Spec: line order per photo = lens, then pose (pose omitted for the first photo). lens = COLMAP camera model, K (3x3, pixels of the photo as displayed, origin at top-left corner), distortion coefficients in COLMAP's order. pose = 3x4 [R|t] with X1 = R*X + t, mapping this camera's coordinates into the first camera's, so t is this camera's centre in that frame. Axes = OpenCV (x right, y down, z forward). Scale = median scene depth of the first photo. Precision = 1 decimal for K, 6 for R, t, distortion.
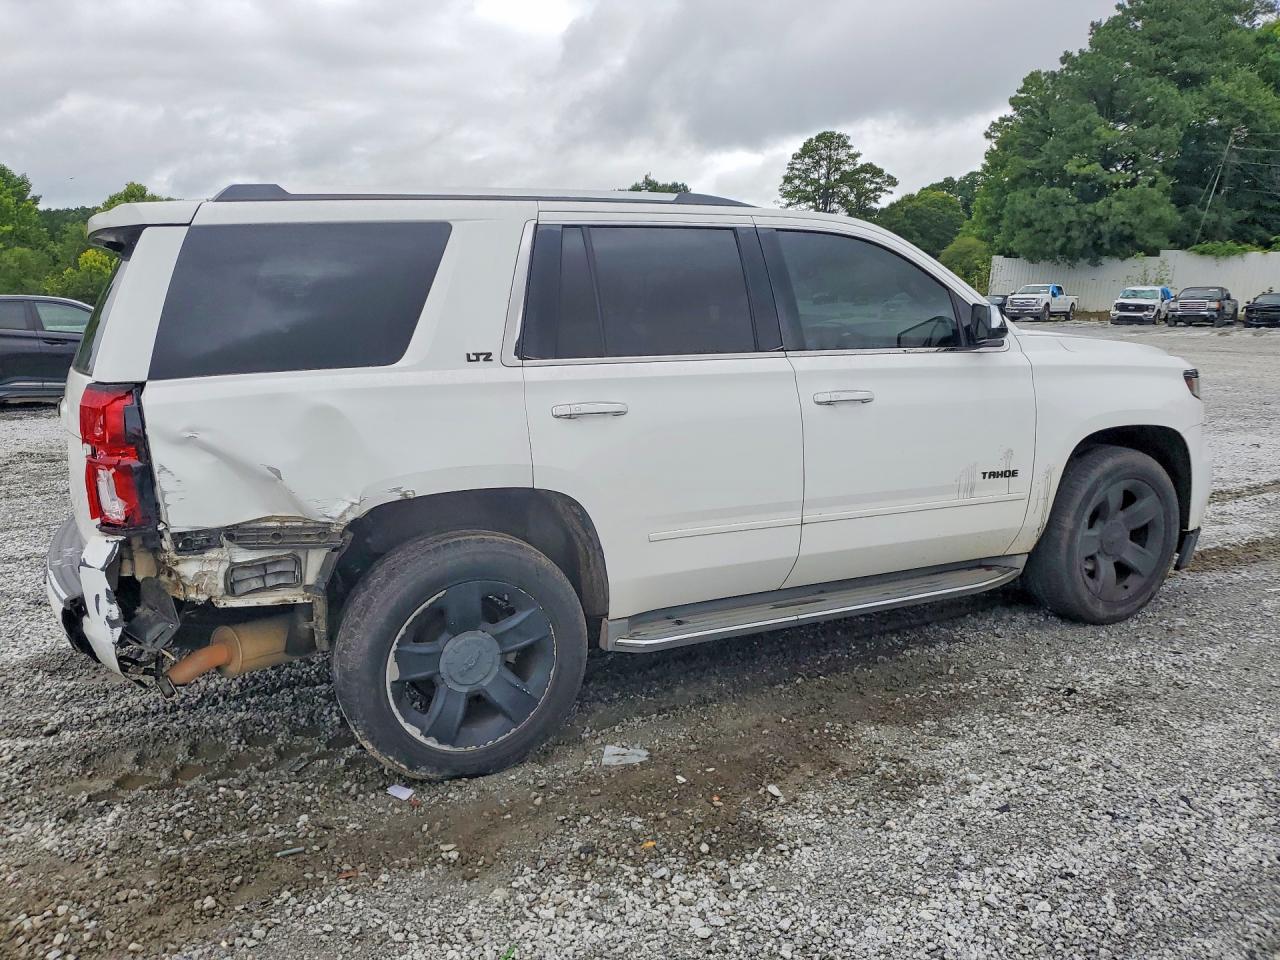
lens RADIAL K [[1022.9, 0, 628.0], [0, 1022.9, 501.5], [0, 0, 1]] dist [0.013305, 0.002288]
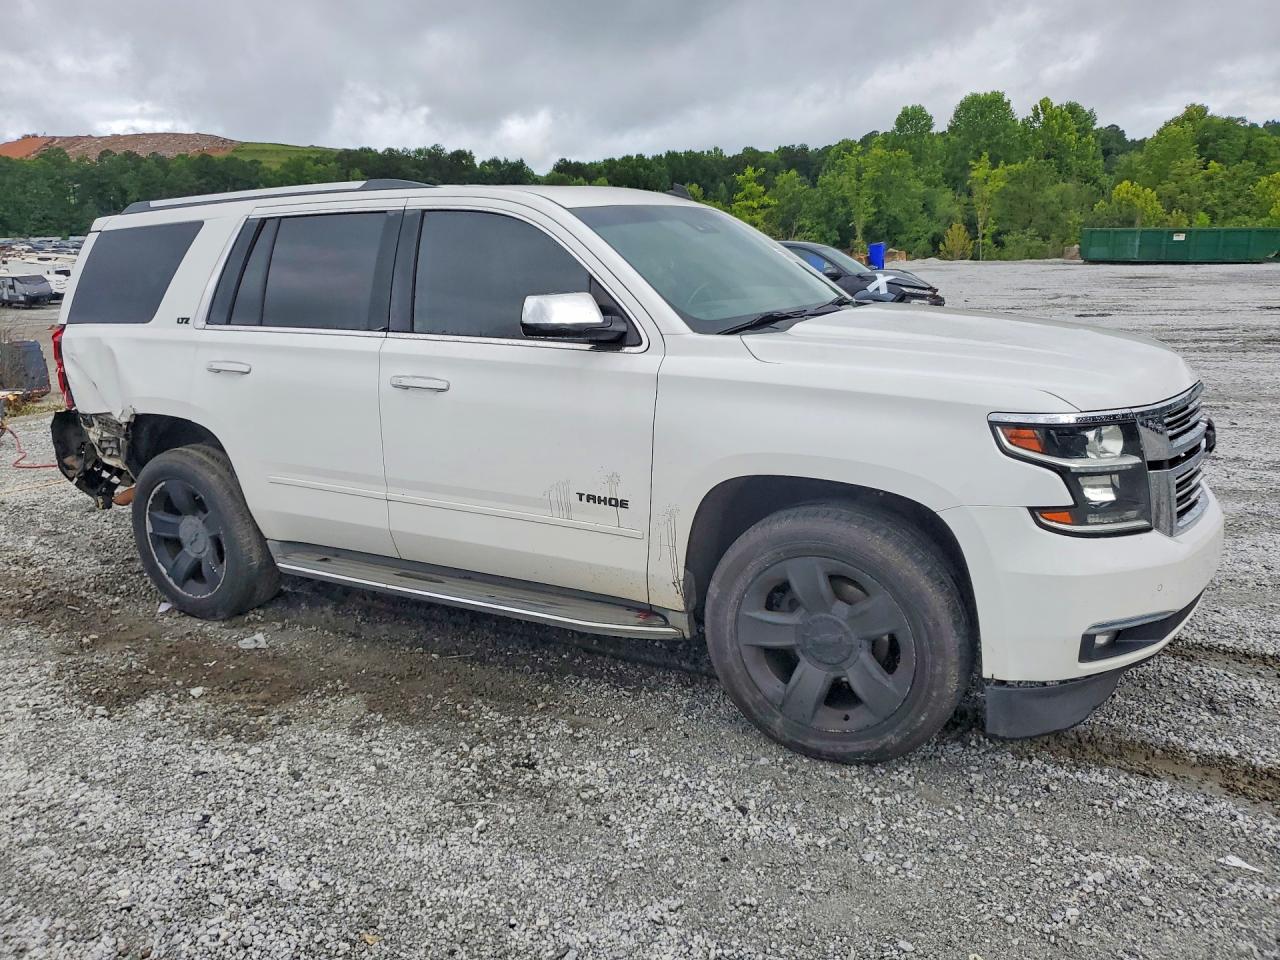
lens RADIAL K [[1022.9, 0, 621.9], [0, 1022.9, 523.3], [0, 0, 1]] dist [0.013305, 0.002288]
pose [[0.529277, 0.219755, -0.819496, 1.173916], [-0.148200, 0.974972, 0.165731, -0.164804], [0.835406, 0.033732, 0.548597, 0.635414]]
